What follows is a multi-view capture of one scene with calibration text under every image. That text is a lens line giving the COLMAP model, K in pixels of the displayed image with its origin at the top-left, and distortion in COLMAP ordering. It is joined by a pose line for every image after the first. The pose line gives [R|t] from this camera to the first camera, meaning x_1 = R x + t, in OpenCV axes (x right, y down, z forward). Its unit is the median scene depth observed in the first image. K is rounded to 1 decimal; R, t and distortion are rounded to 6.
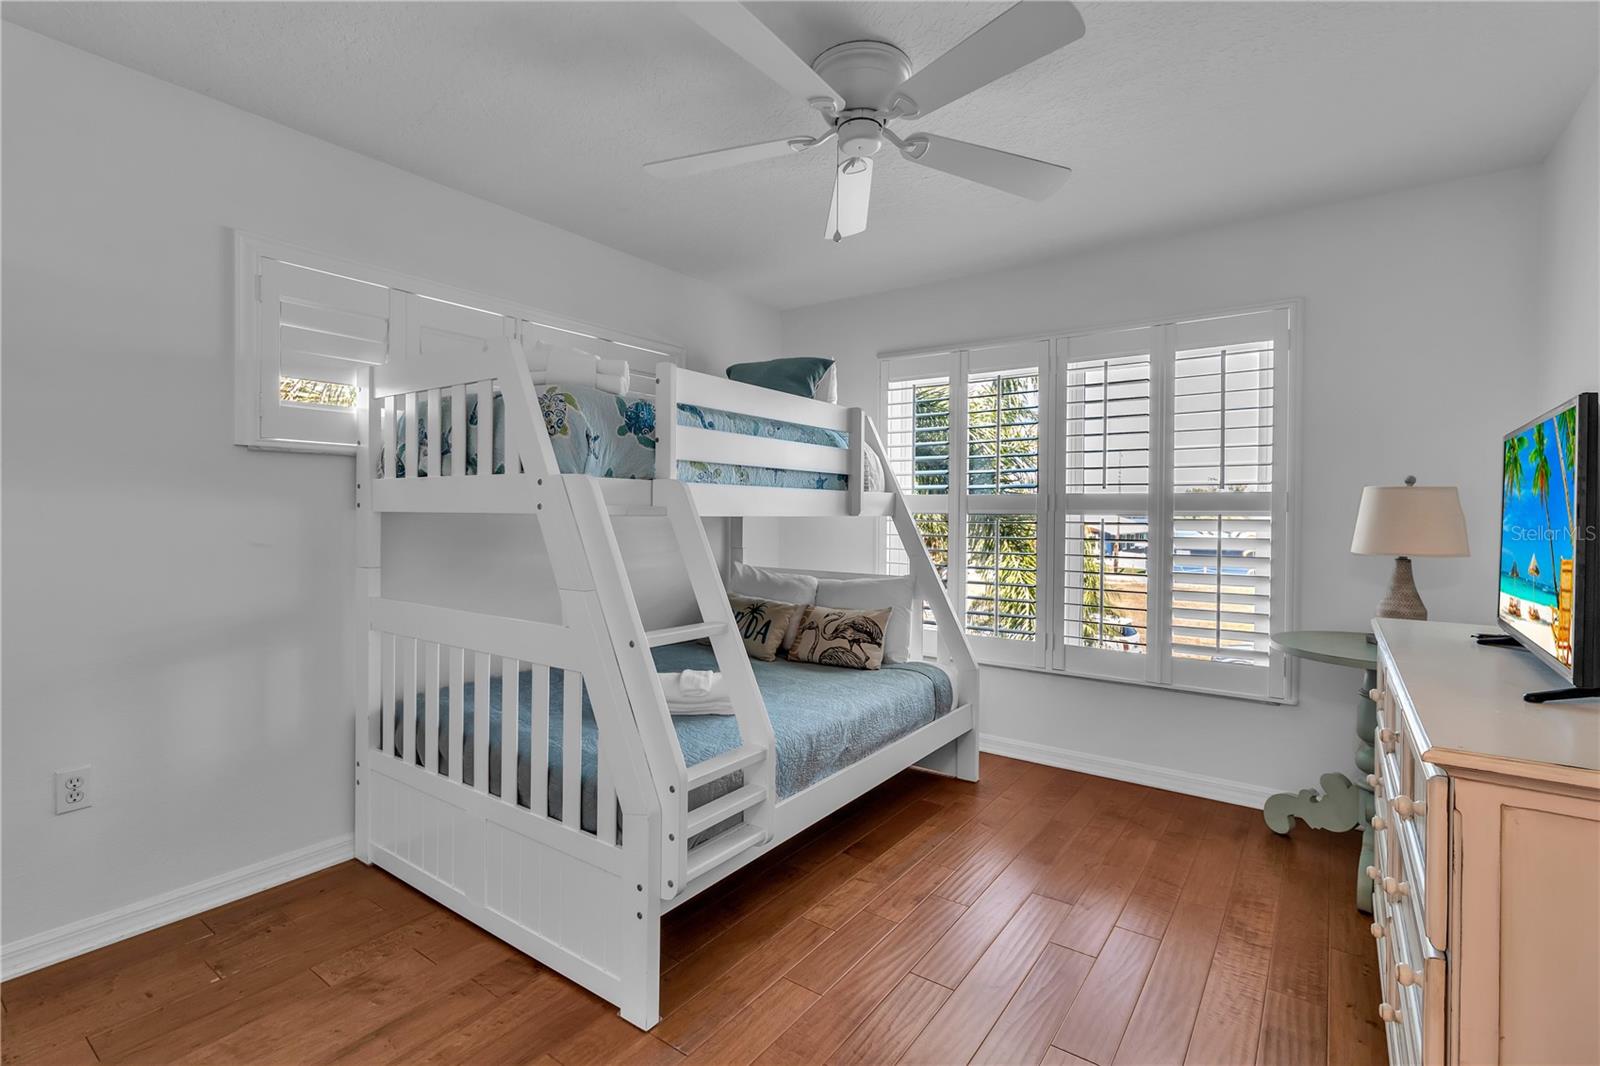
lens RADIAL K [[725.1, 0, 796.9], [0, 725.1, 522.0], [0, 0, 1]] dist [0.003004, 0.000371]
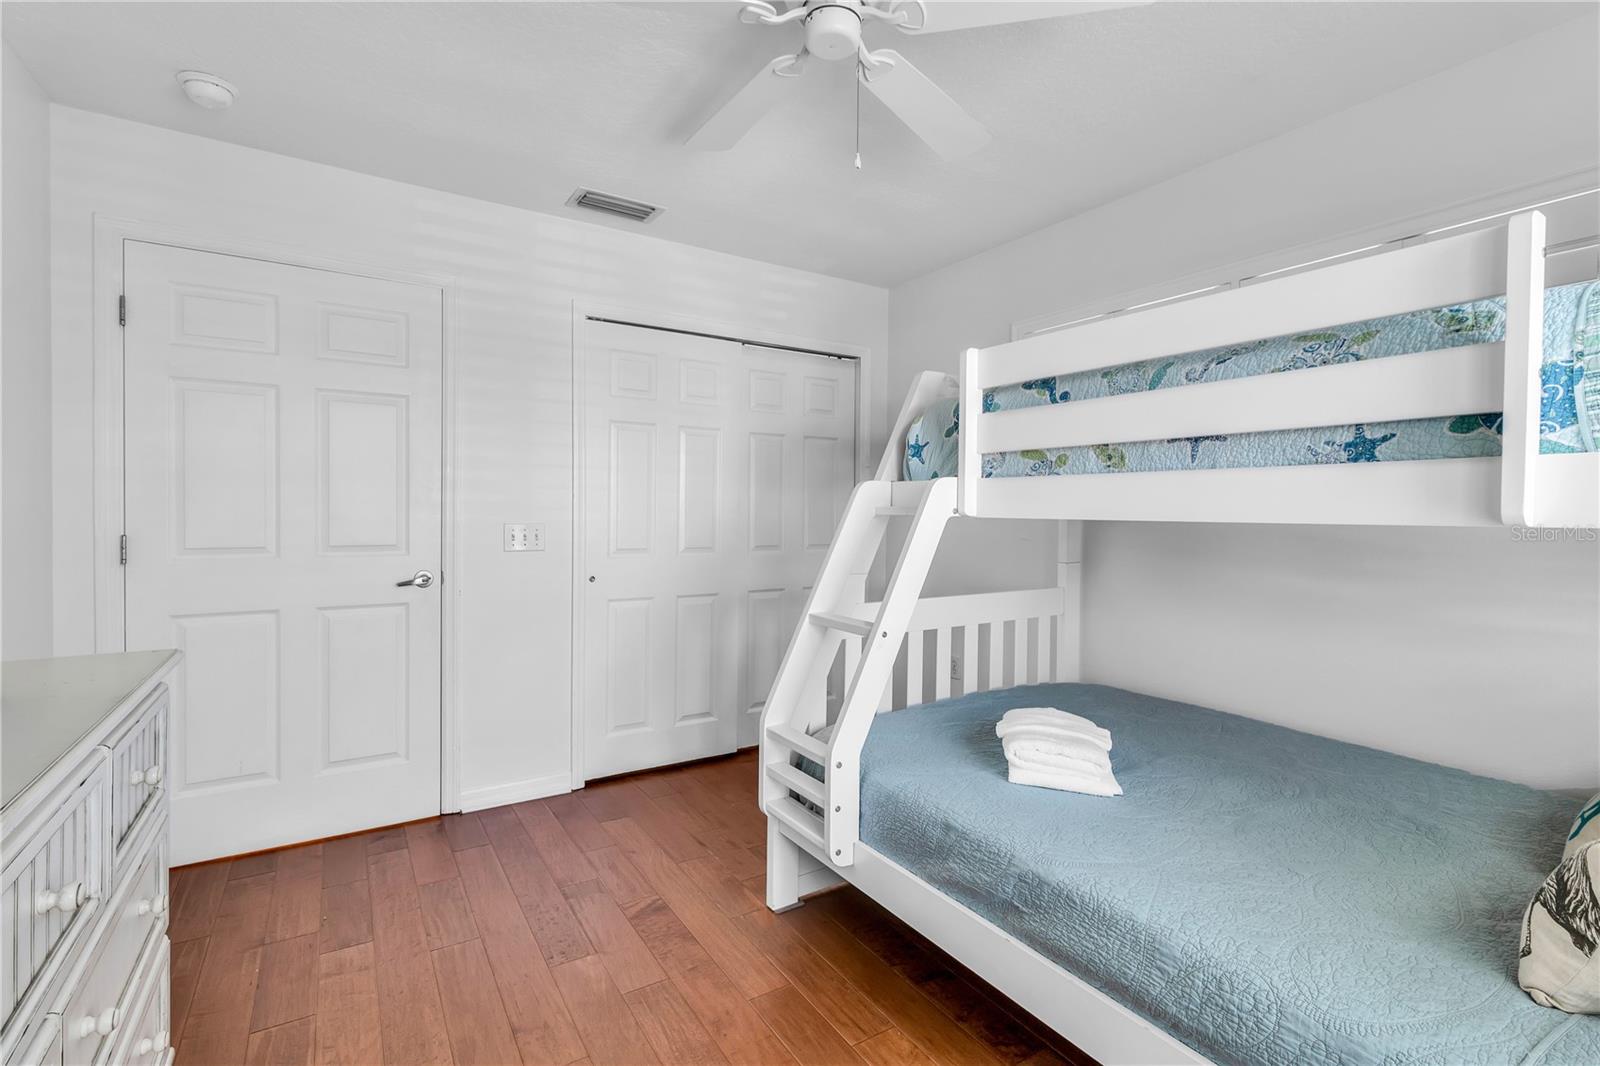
lens RADIAL K [[725.1, 0, 795.1], [0, 725.1, 523.7], [0, 0, 1]] dist [0.003004, 0.000371]
pose [[-0.353581, 0.006088, -0.935384, 0.645170], [-0.024705, 0.999569, 0.015844, -0.007934], [0.935078, 0.028711, -0.353278, 0.963606]]
